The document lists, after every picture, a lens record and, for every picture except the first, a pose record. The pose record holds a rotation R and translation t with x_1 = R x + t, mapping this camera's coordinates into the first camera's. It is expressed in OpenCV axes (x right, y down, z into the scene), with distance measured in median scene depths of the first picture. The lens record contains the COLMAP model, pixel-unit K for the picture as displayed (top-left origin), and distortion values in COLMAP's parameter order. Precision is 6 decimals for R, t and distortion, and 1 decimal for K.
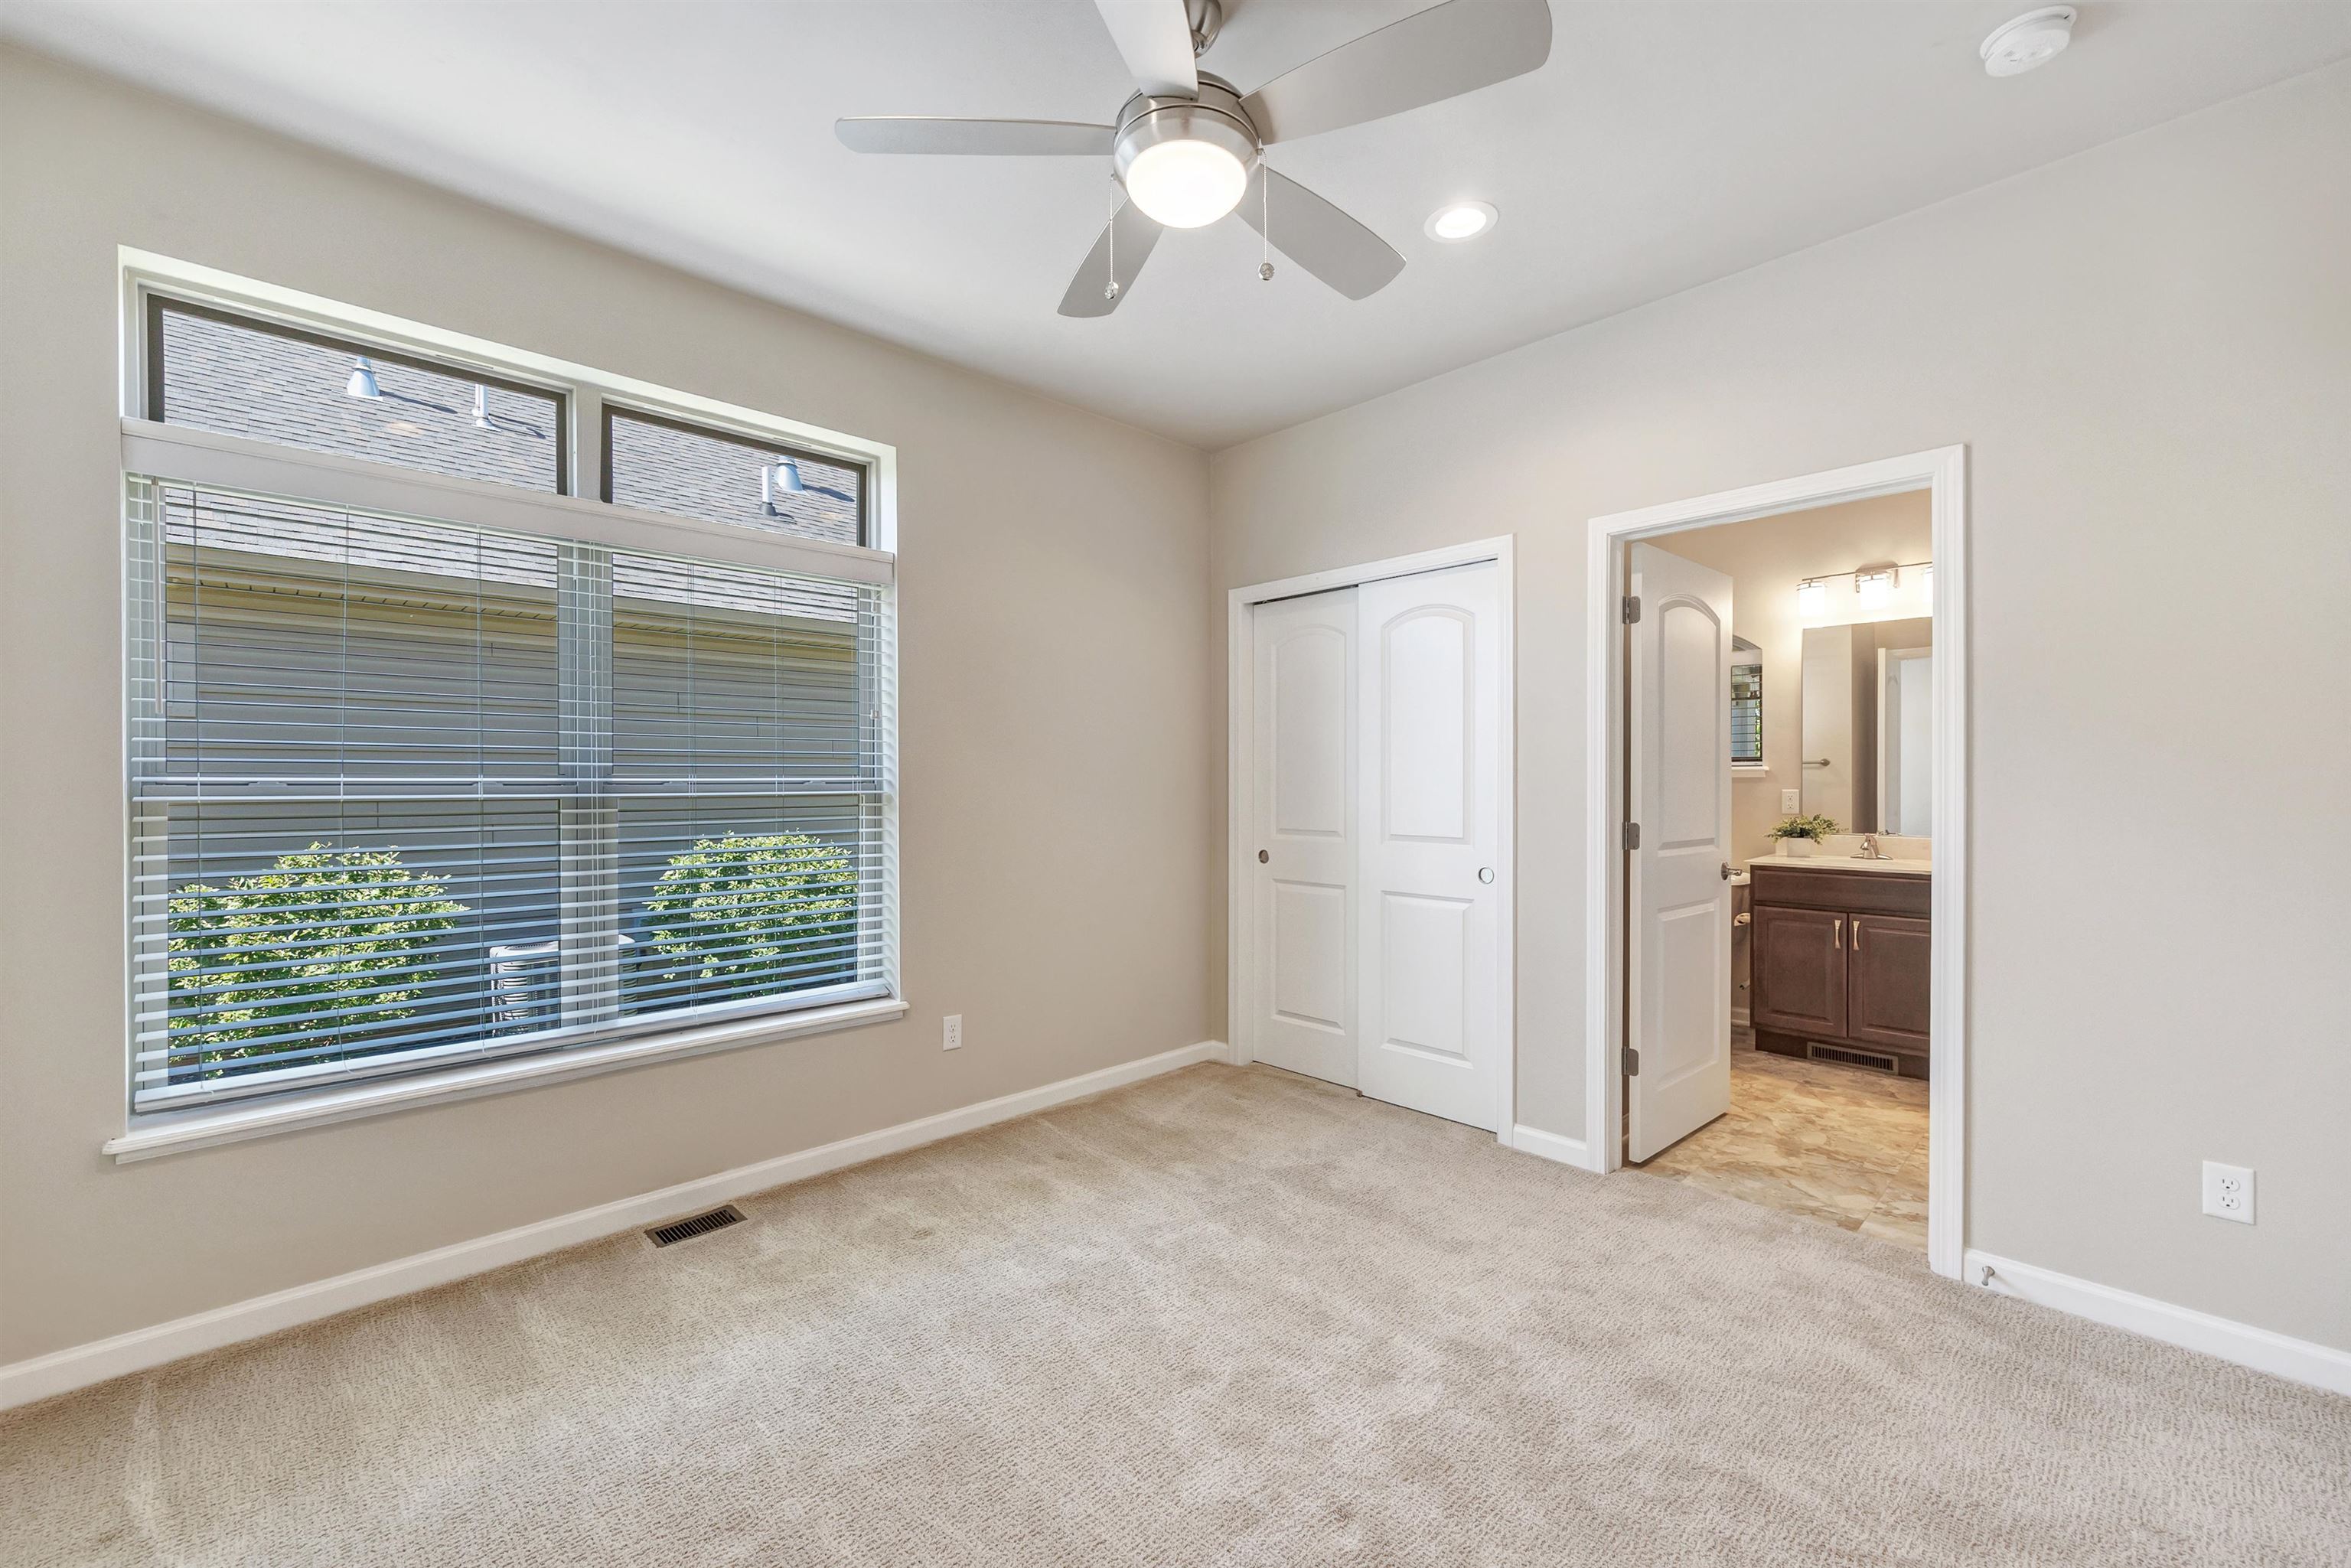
lens RADIAL K [[950.2, 0, 1165.4], [0, 950.2, 792.9], [0, 0, 1]] dist [0.002652, -0.000107]
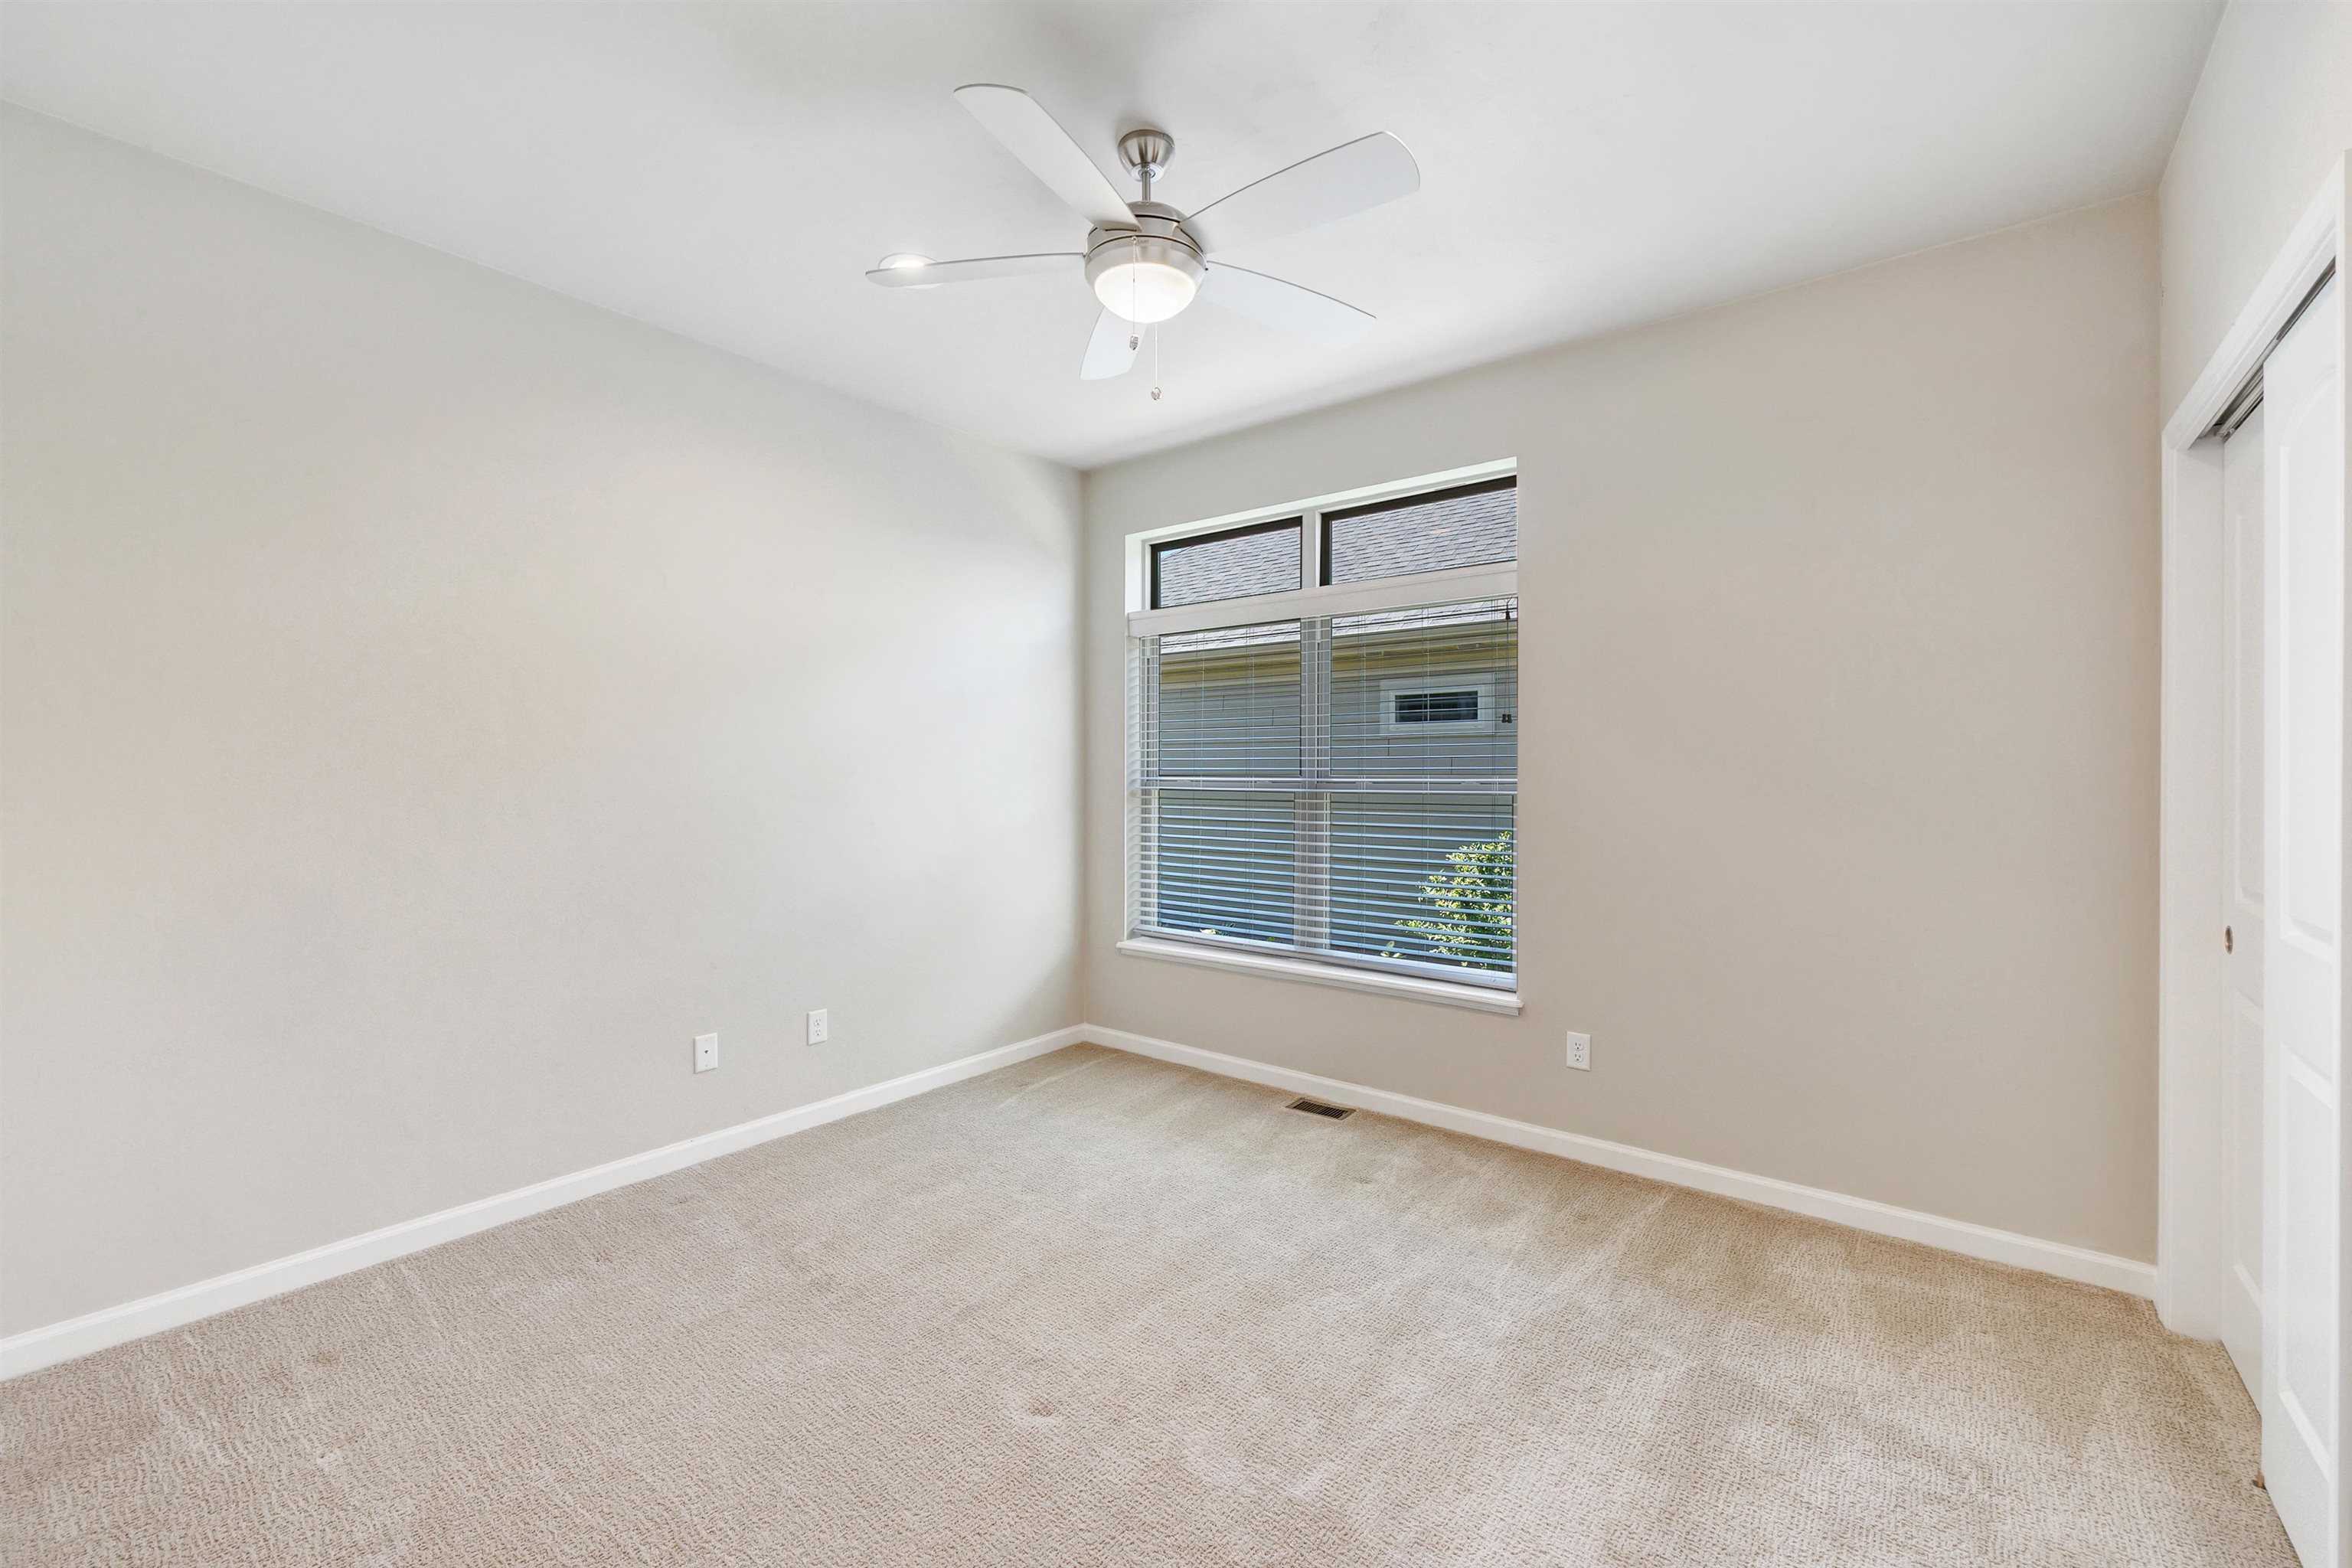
lens RADIAL K [[950.6, 0, 1160.4], [0, 950.6, 777.0], [0, 0, 1]] dist [0.002652, -0.000107]
pose [[0.141483, 0.000145, -0.989941, 0.784093], [-0.018569, 0.999824, -0.002508, -0.010081], [0.989767, 0.018737, 0.141460, 0.551510]]
